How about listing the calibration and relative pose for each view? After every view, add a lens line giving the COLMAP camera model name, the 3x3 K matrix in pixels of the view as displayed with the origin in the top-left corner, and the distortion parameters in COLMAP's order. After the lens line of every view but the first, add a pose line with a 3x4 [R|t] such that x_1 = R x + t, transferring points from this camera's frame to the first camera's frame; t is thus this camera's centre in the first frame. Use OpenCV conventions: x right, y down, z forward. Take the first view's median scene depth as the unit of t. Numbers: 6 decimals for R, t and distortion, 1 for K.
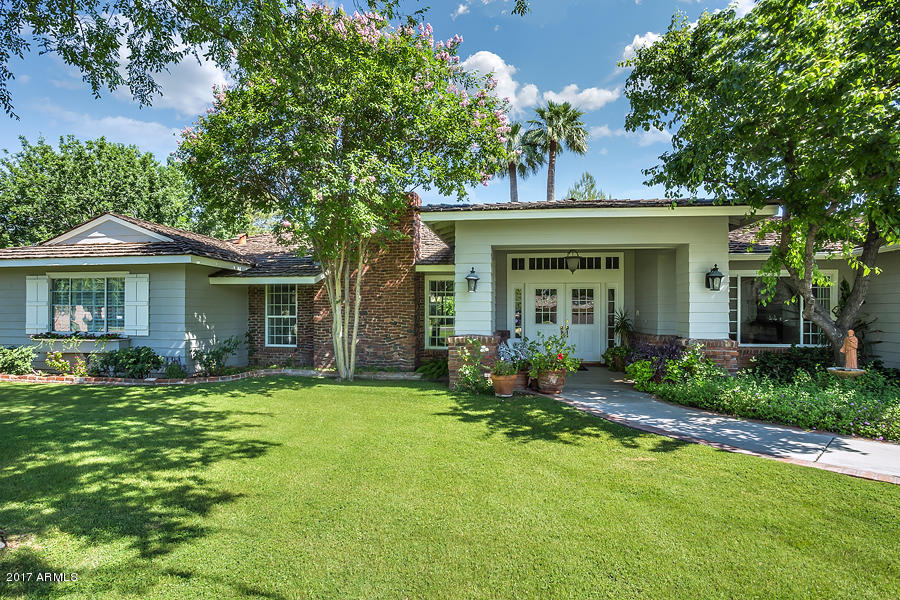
lens RADIAL K [[479.2, 0, 445.7], [0, 479.2, 302.4], [0, 0, 1]] dist [-0.012098, 0.000826]
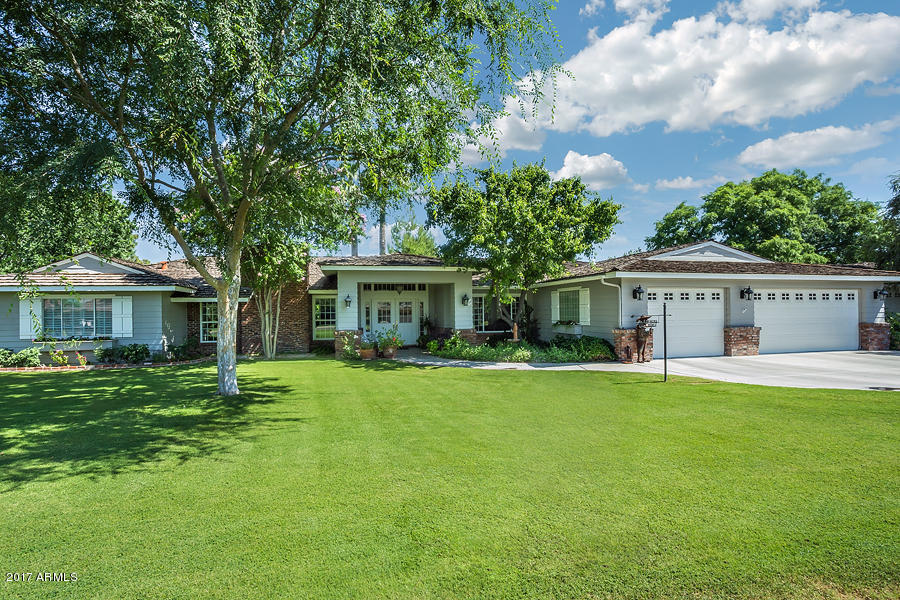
lens RADIAL K [[456.4, 0, 449.9], [0, 456.4, 297.1], [0, 0, 1]] dist [-0.011427, 0.001047]
pose [[0.932150, -0.003958, 0.362050, -0.199480], [0.007761, 0.999929, -0.009051, -0.038093], [-0.361988, 0.011247, 0.932115, -0.737622]]
